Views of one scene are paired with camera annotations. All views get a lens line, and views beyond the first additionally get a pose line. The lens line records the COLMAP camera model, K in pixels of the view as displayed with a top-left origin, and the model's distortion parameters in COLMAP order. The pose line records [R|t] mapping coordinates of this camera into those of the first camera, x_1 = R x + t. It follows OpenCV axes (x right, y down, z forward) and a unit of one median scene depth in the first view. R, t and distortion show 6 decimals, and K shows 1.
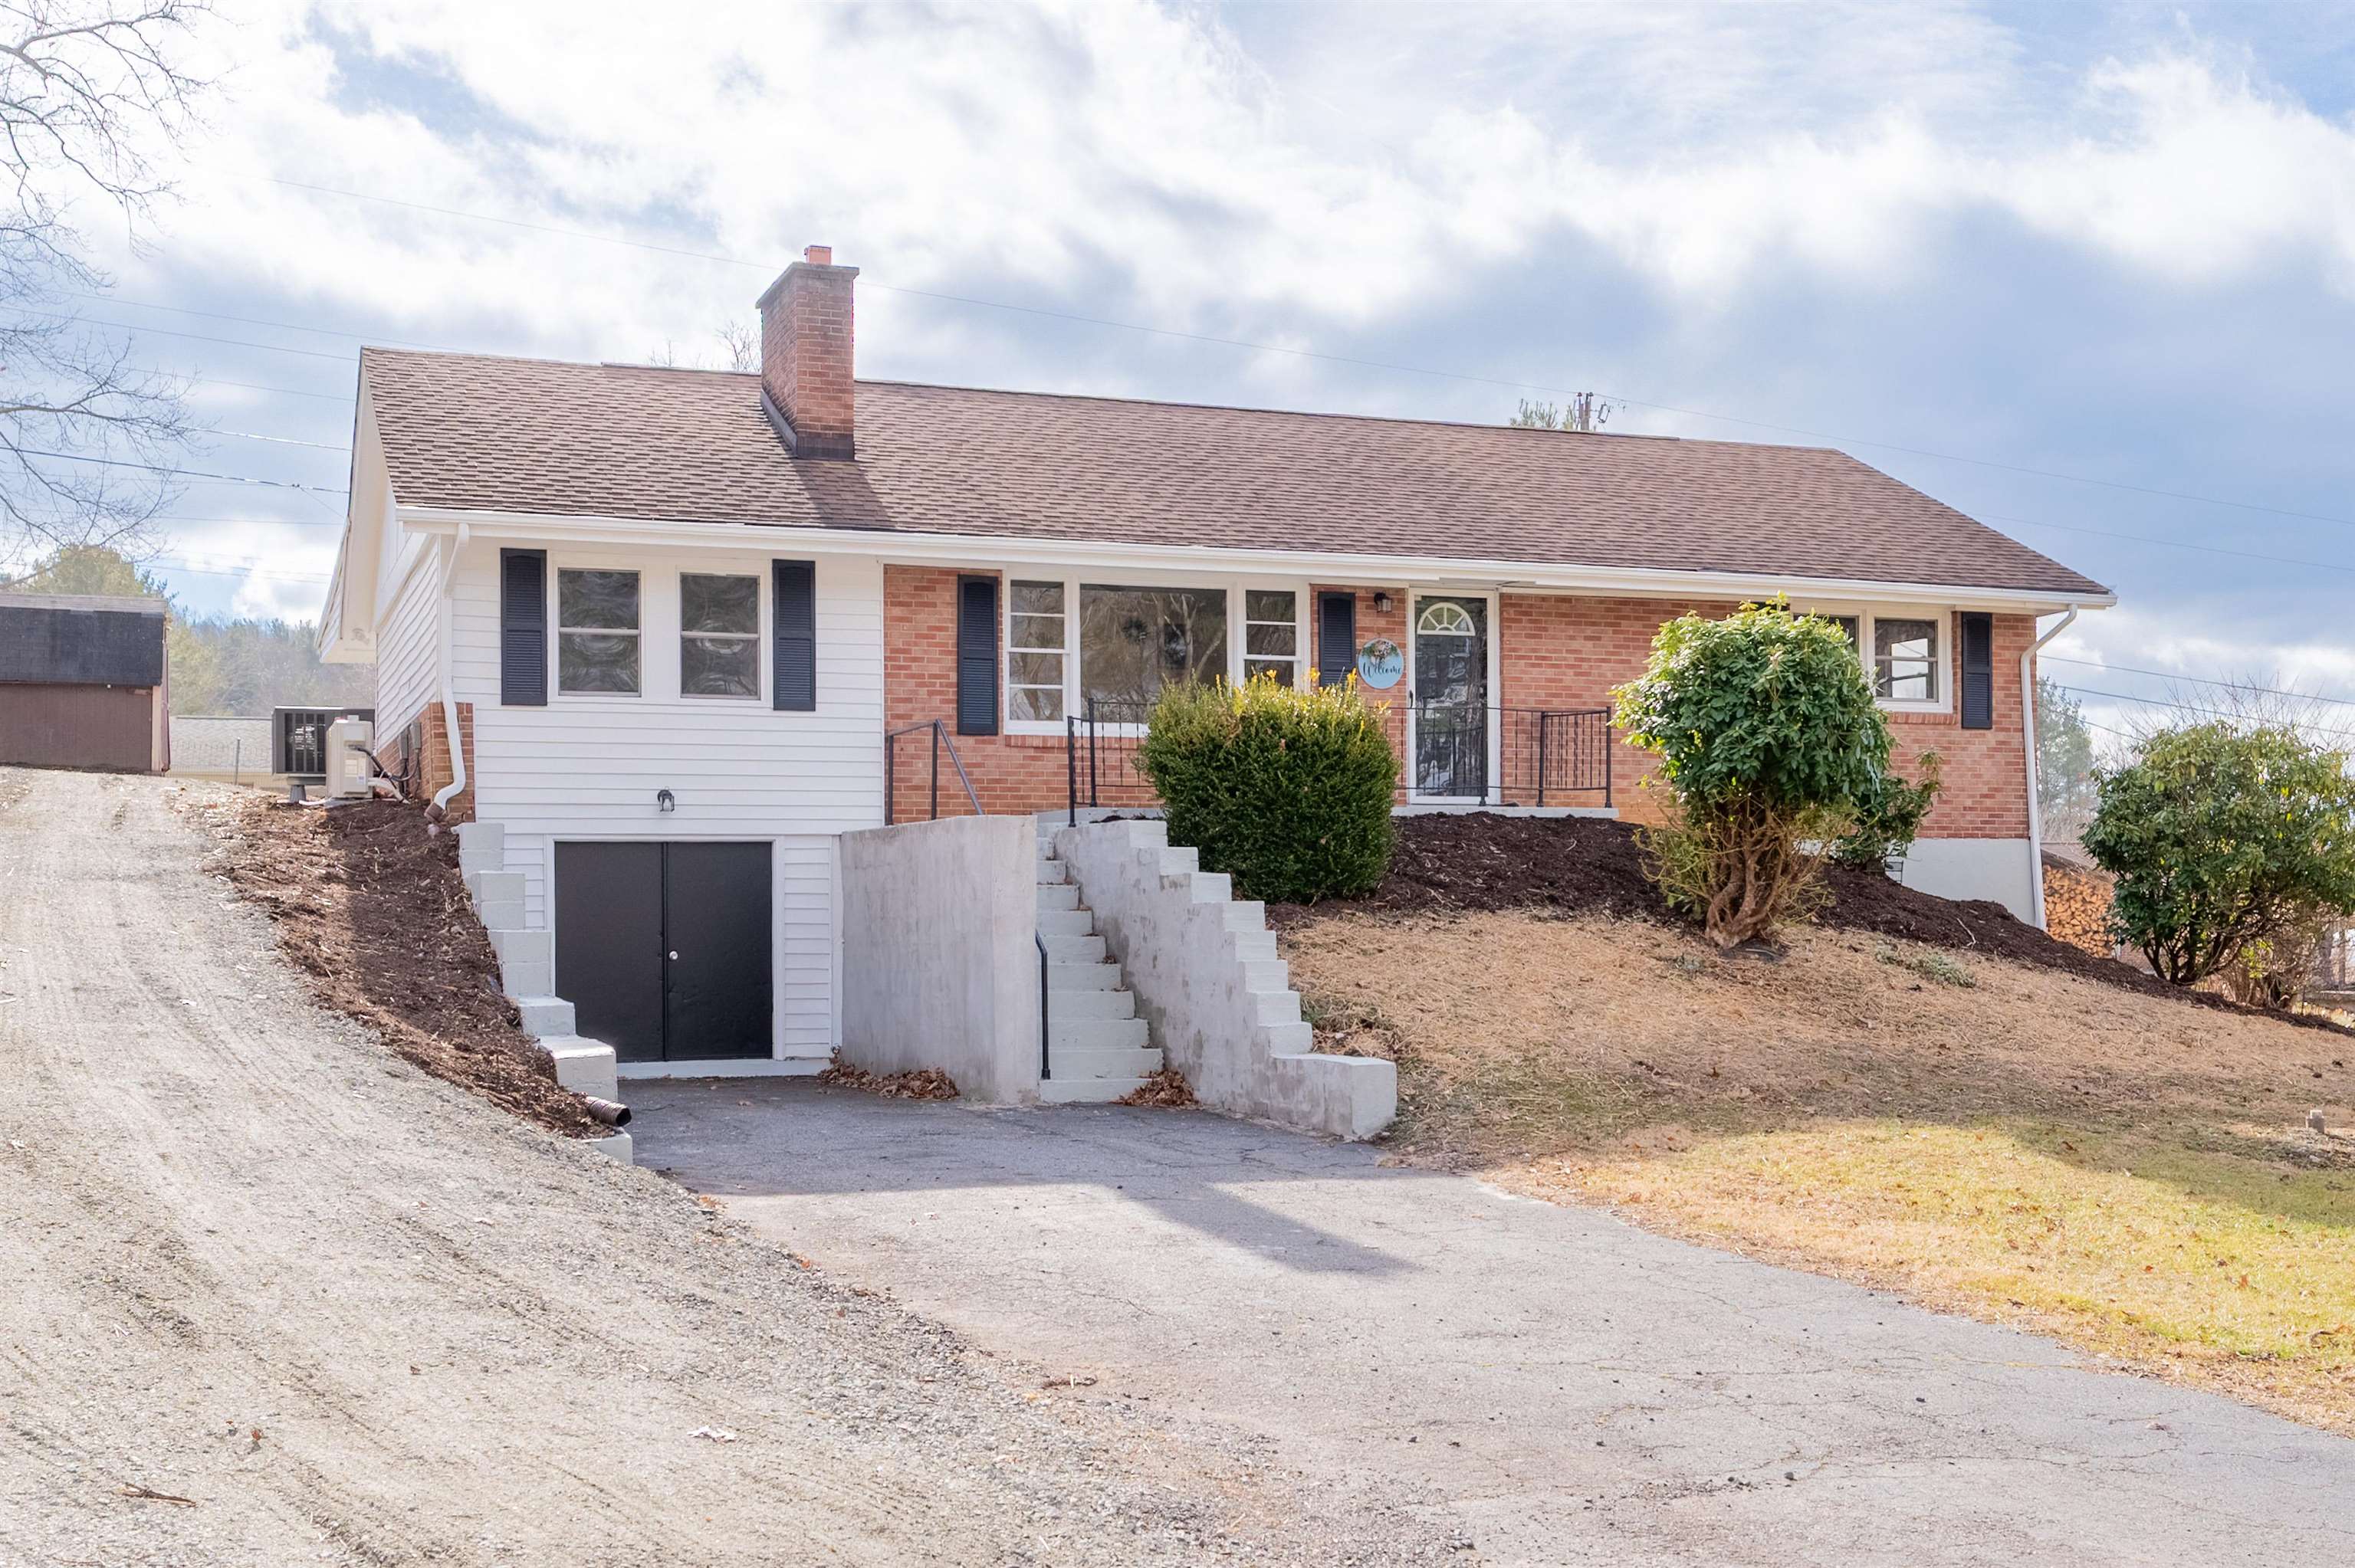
lens RADIAL K [[2419.3, 0, 1115.8], [0, 2419.3, 897.7], [0, 0, 1]] dist [-0.009553, 0.000000]
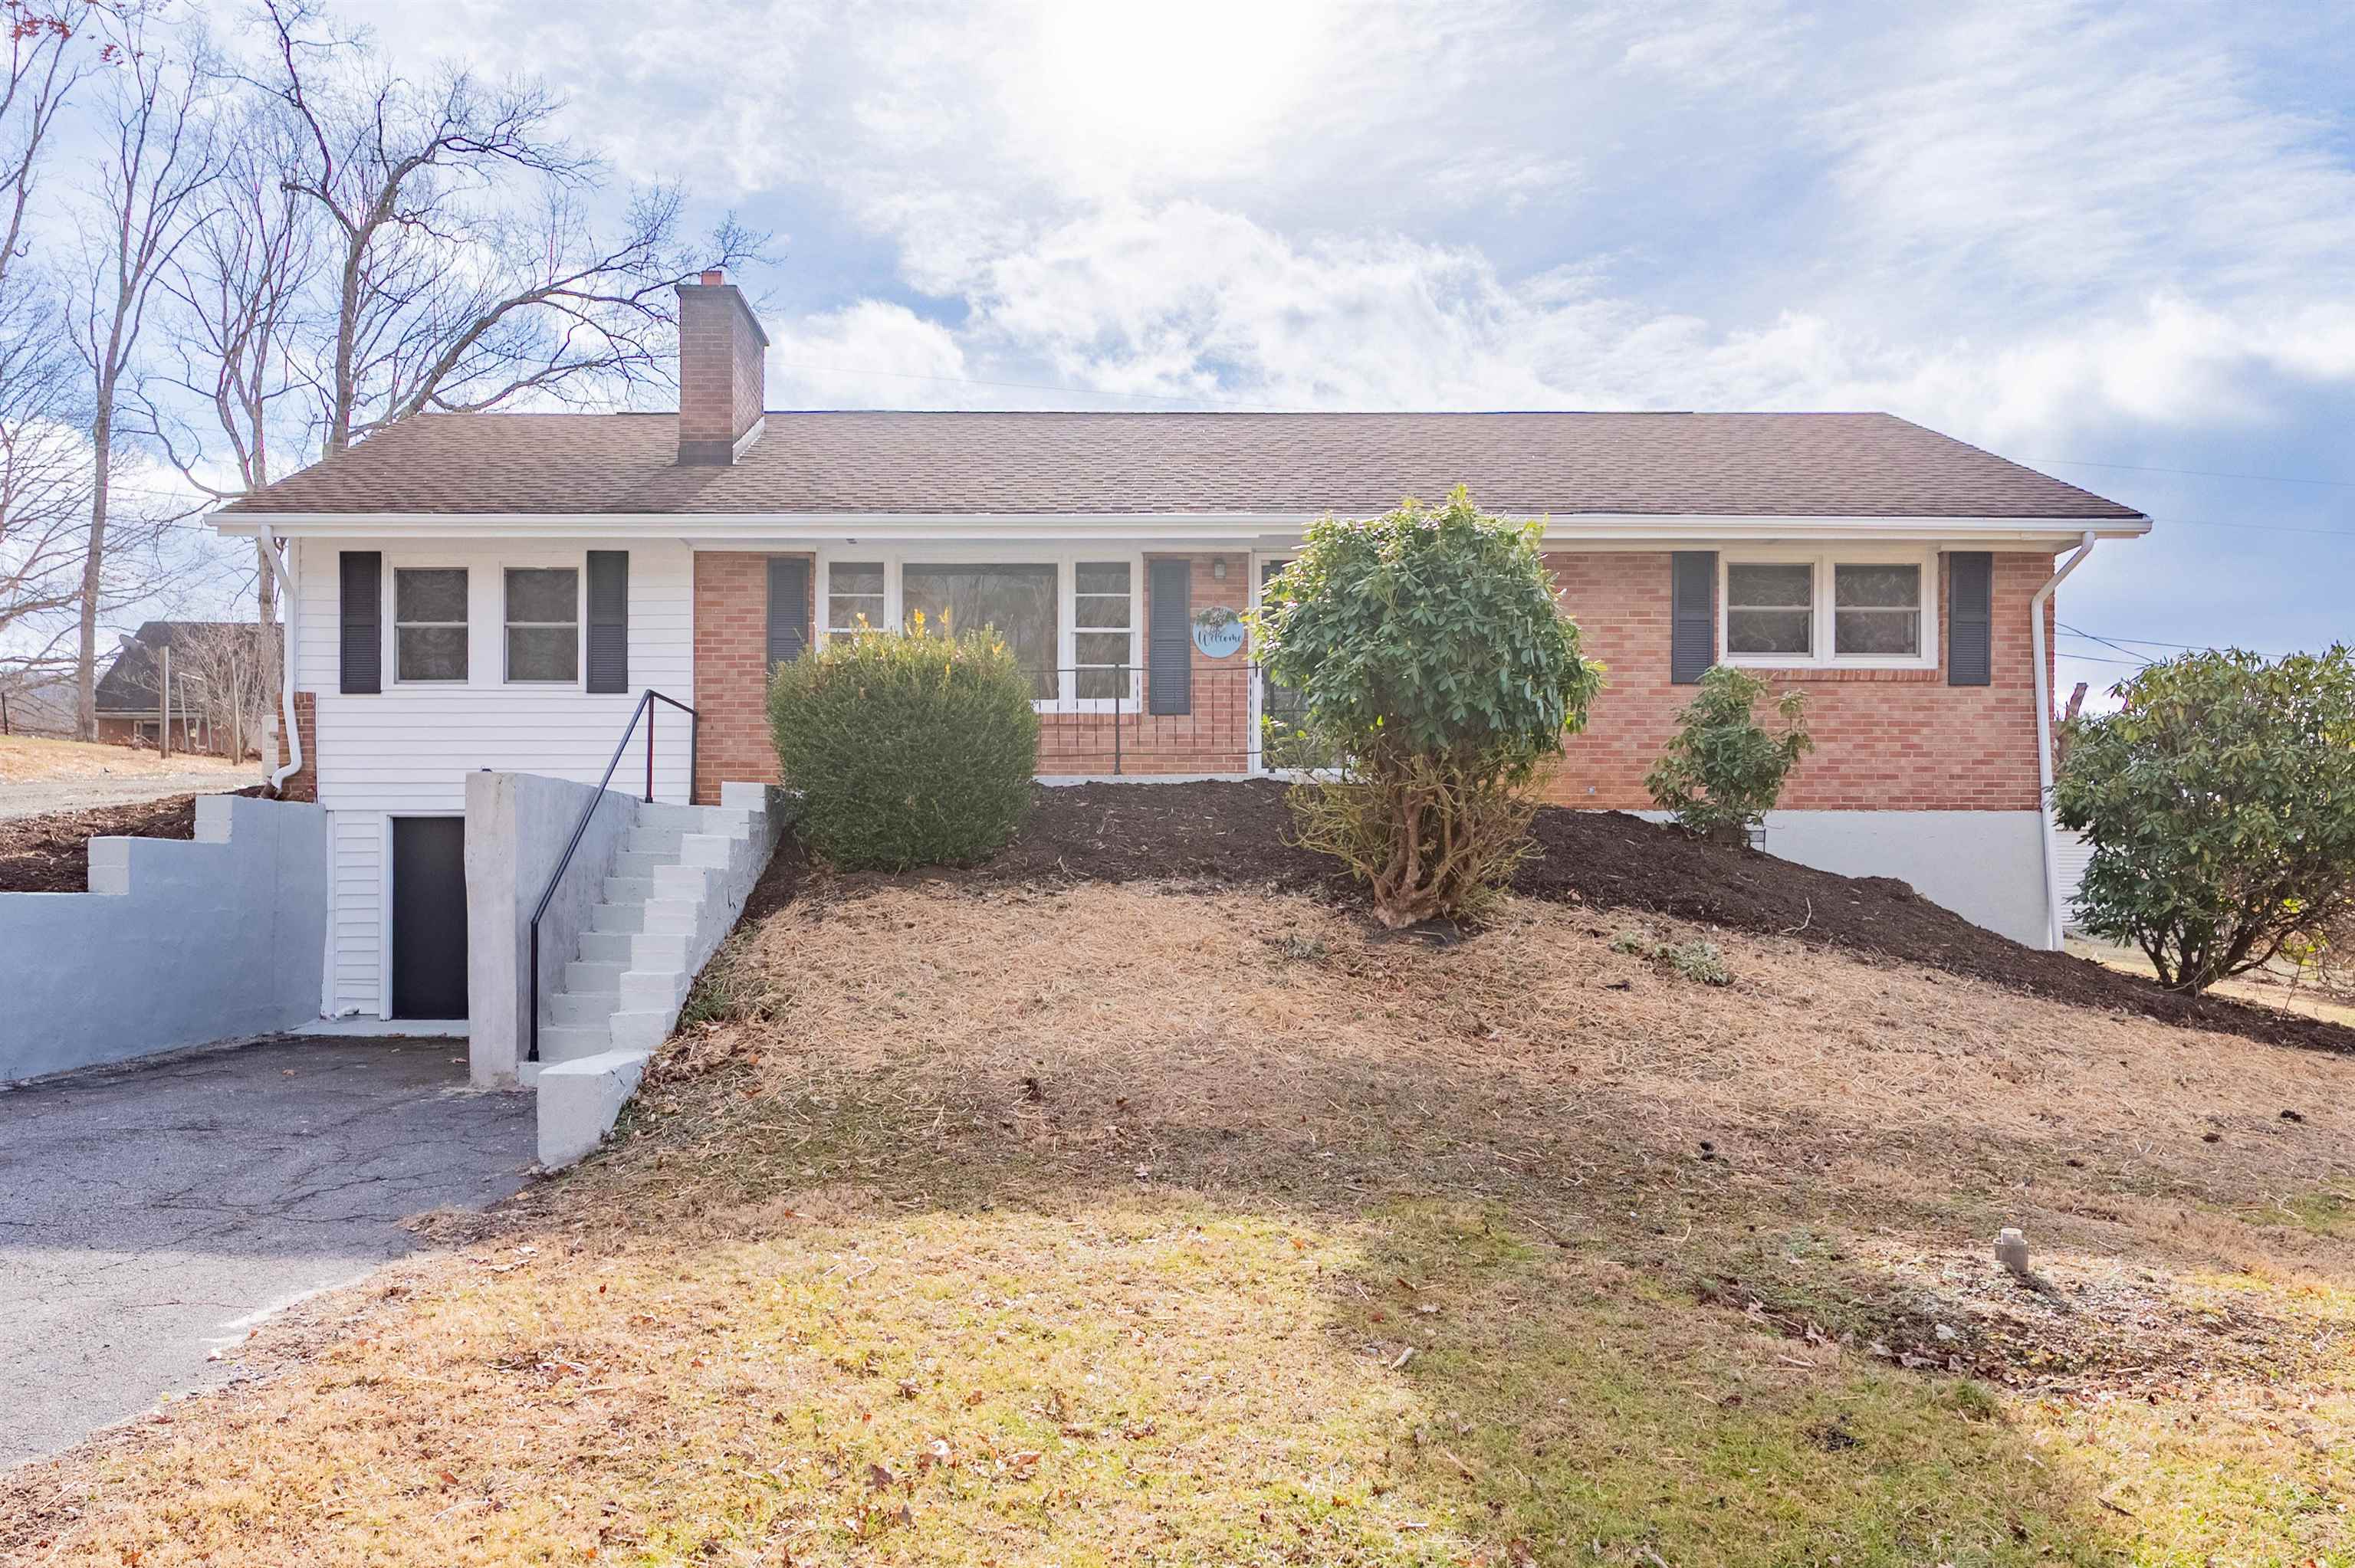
lens RADIAL K [[1583.8, 0, 1064.3], [0, 1583.8, 909.3], [0, 0, 1]] dist [-0.003028, -0.003979]
pose [[0.939148, 0.010823, -0.343343, 0.296876], [-0.006296, 0.999878, 0.014299, 0.006399], [0.343456, -0.011267, 0.939101, 0.418466]]
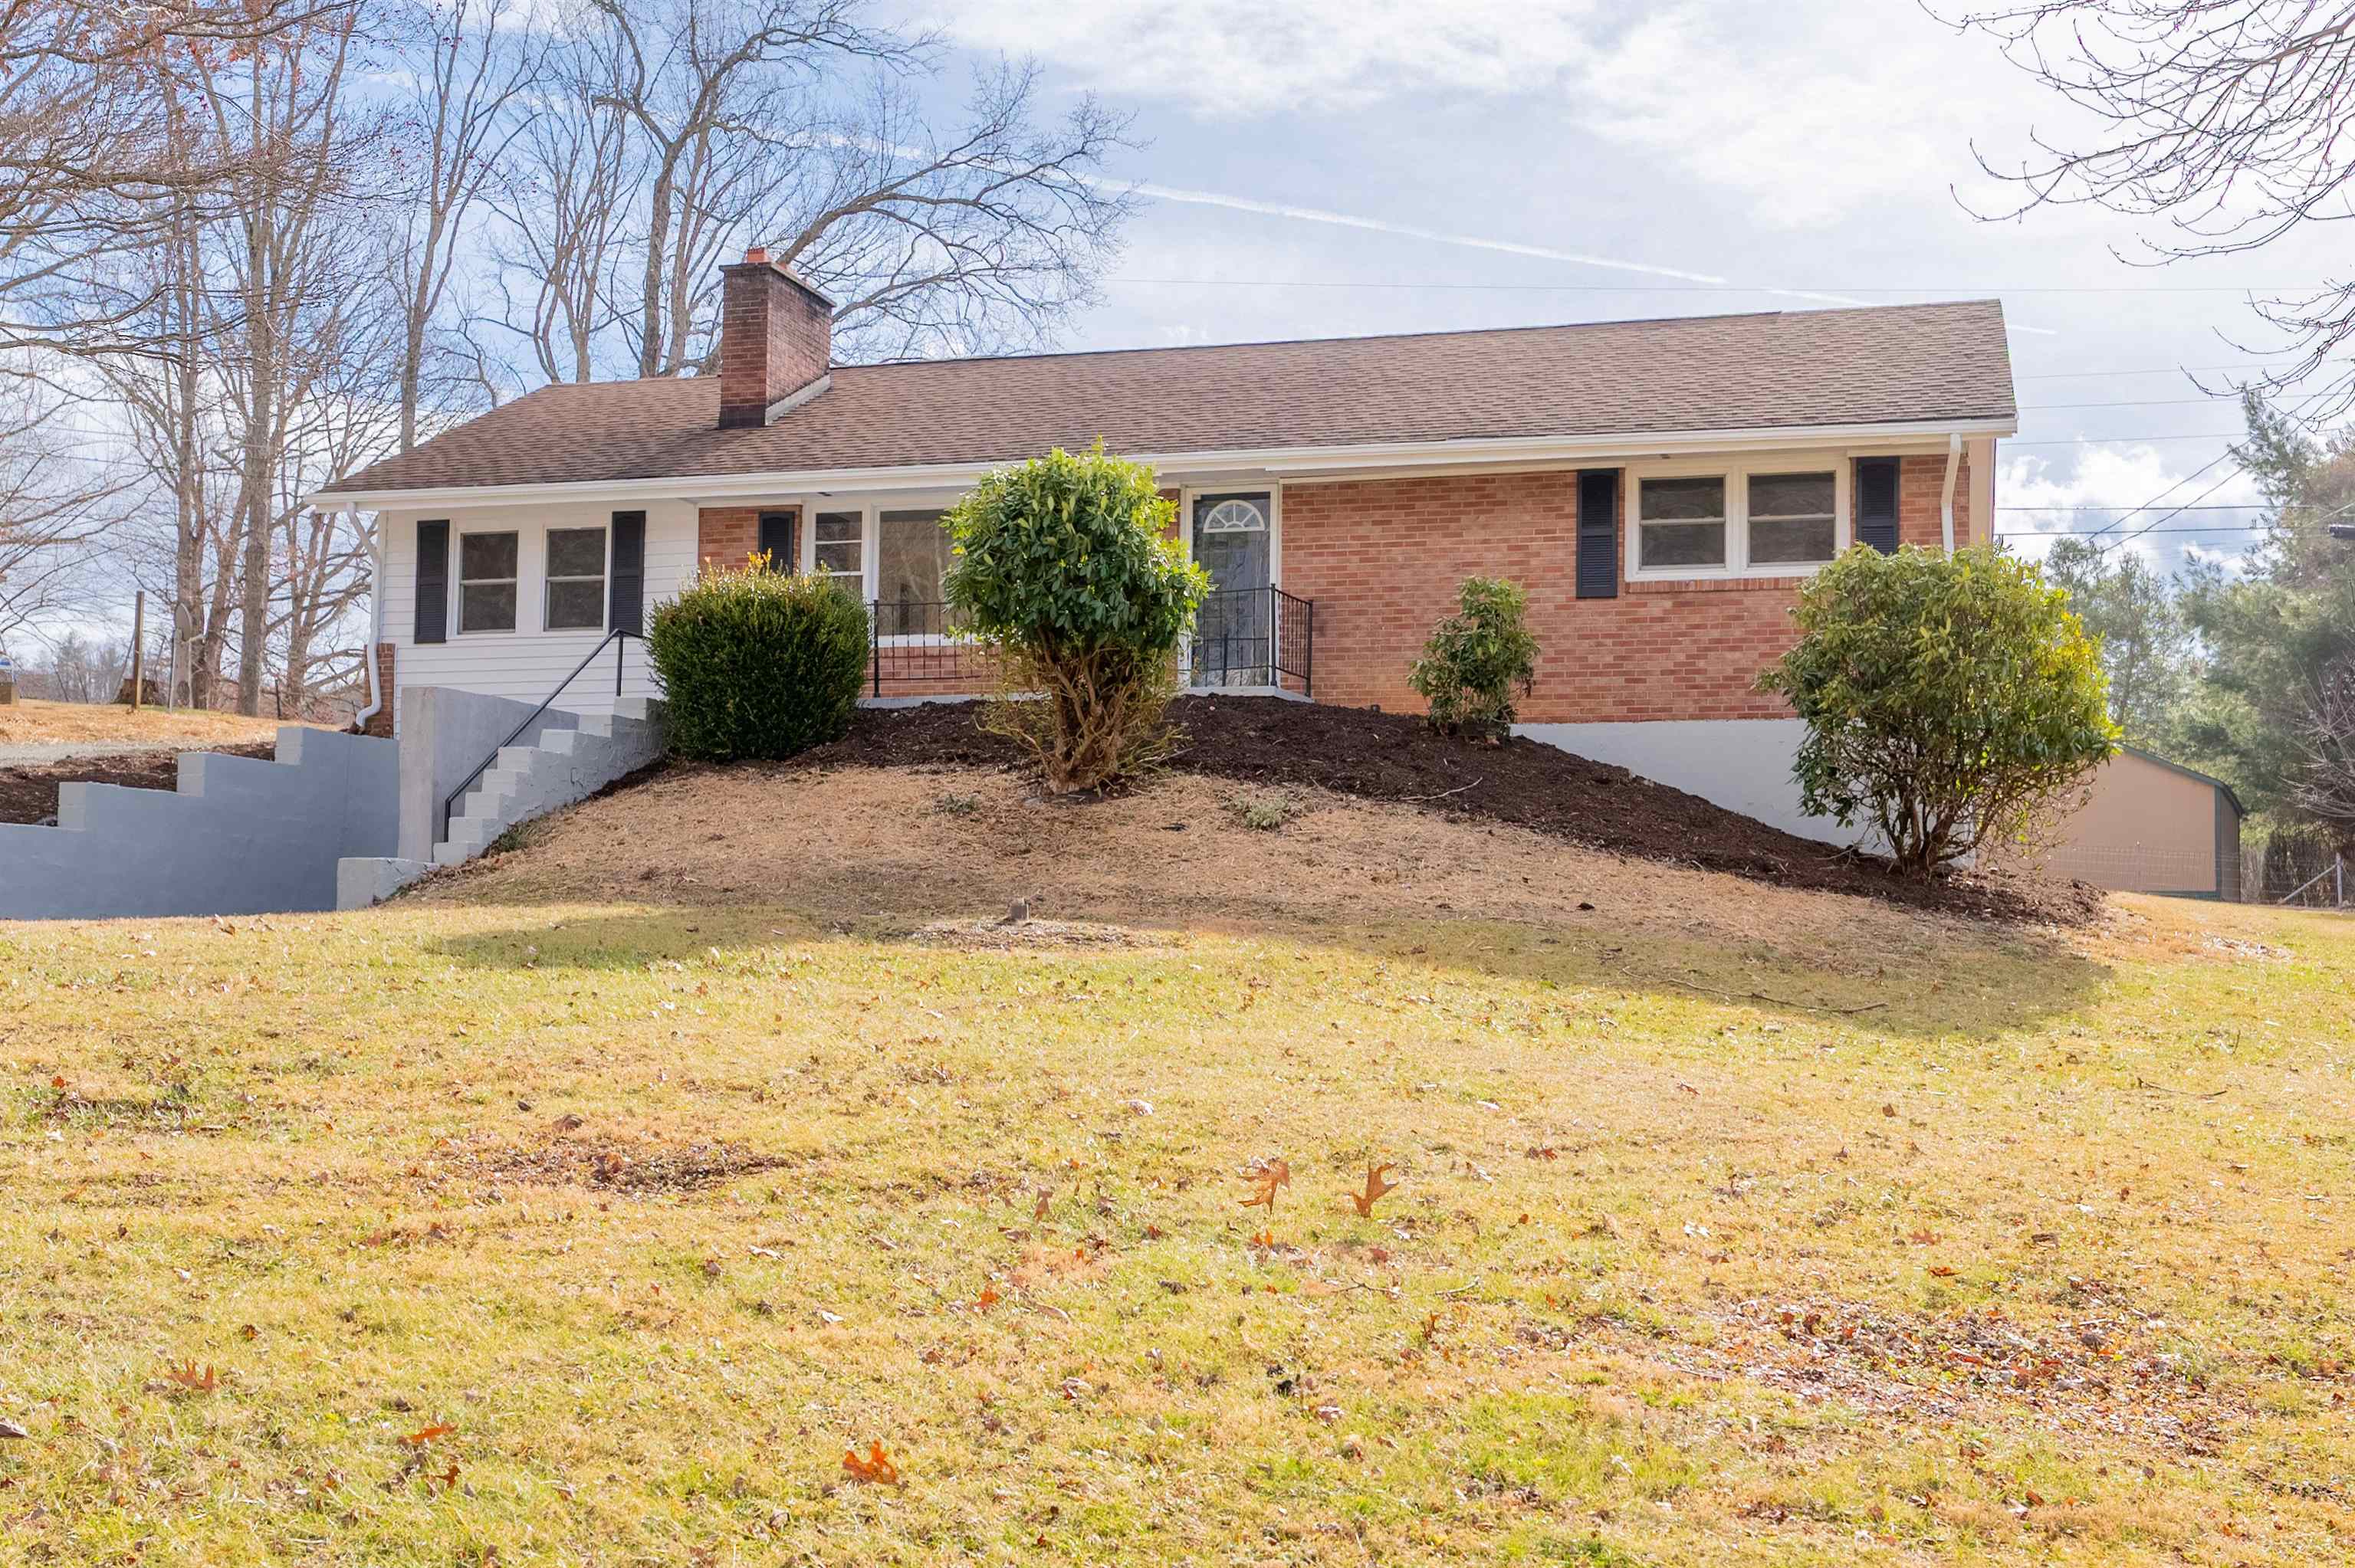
lens RADIAL K [[2419.3, 0, 1238.7], [0, 2419.3, 812.5], [0, 0, 1]] dist [-0.009553, 0.000000]
pose [[0.826300, -0.026015, -0.562629, 0.785200], [-0.012767, 0.997811, -0.064887, 0.082096], [0.563085, 0.060799, 0.824159, 0.199273]]
